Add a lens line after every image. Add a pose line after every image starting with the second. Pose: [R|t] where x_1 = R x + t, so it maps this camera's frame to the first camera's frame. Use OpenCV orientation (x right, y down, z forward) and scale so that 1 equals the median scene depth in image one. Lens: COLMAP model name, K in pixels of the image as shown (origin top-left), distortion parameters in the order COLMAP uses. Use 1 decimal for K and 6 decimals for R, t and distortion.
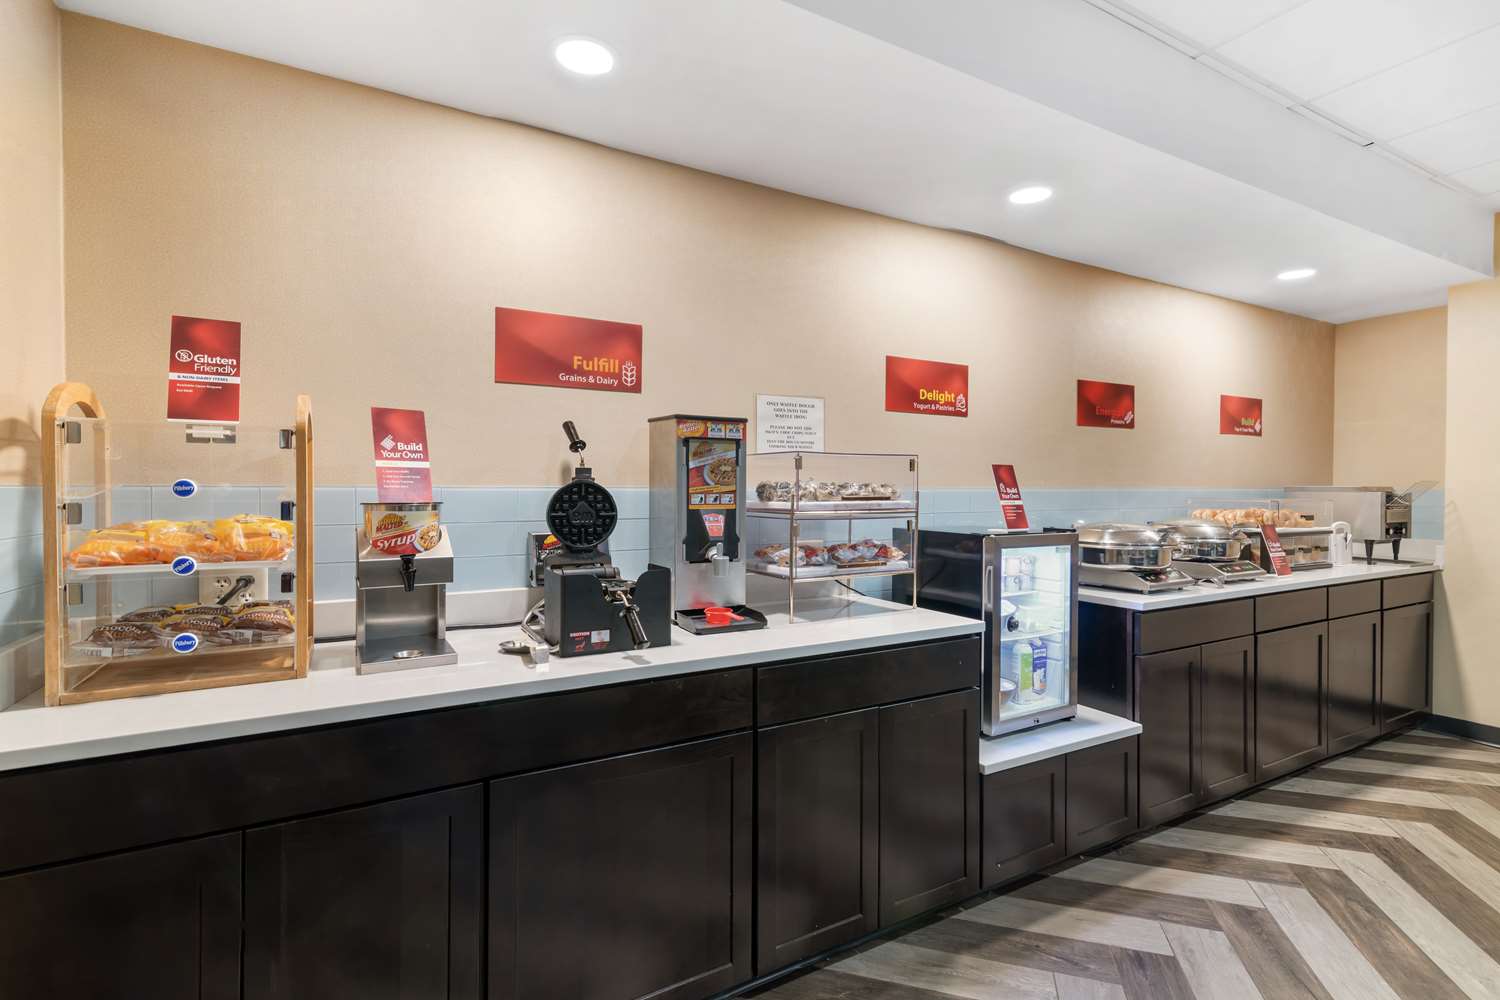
lens RADIAL K [[693.3, 0, 775.1], [0, 693.3, 492.7], [0, 0, 1]] dist [-0.001154, -0.001316]
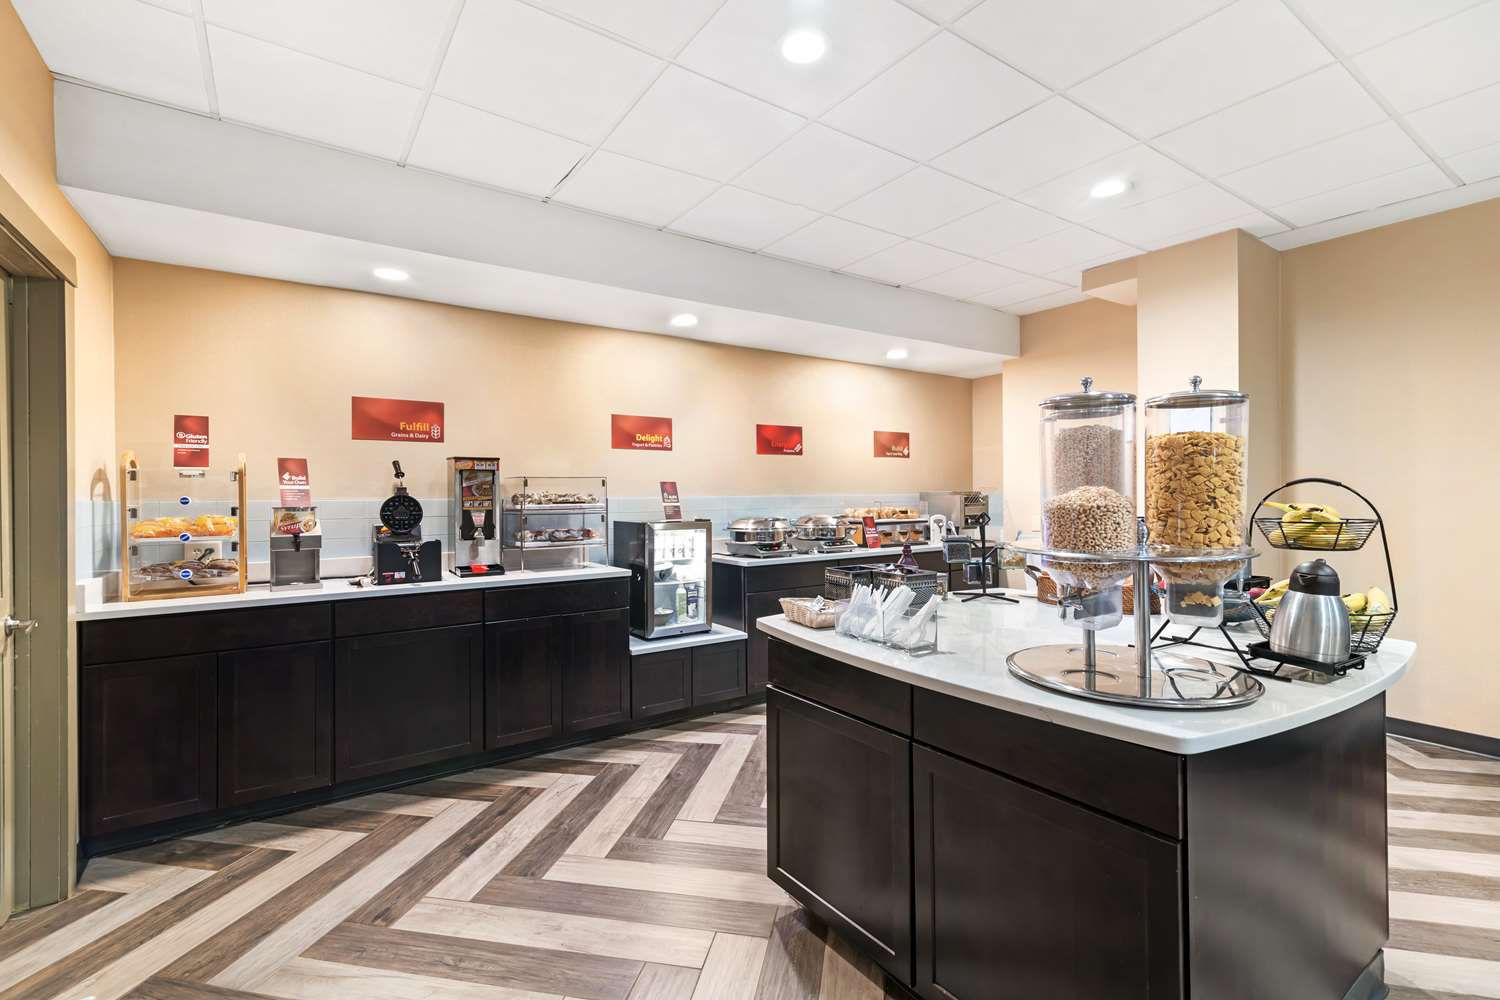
lens RADIAL K [[693.3, 0, 744.5], [0, 693.3, 493.9], [0, 0, 1]] dist [-0.001154, -0.001316]
pose [[0.998589, -0.011898, 0.051752, 0.498606], [0.012447, 0.999869, -0.010309, 0.010240], [-0.051622, 0.010939, 0.998607, -0.805083]]
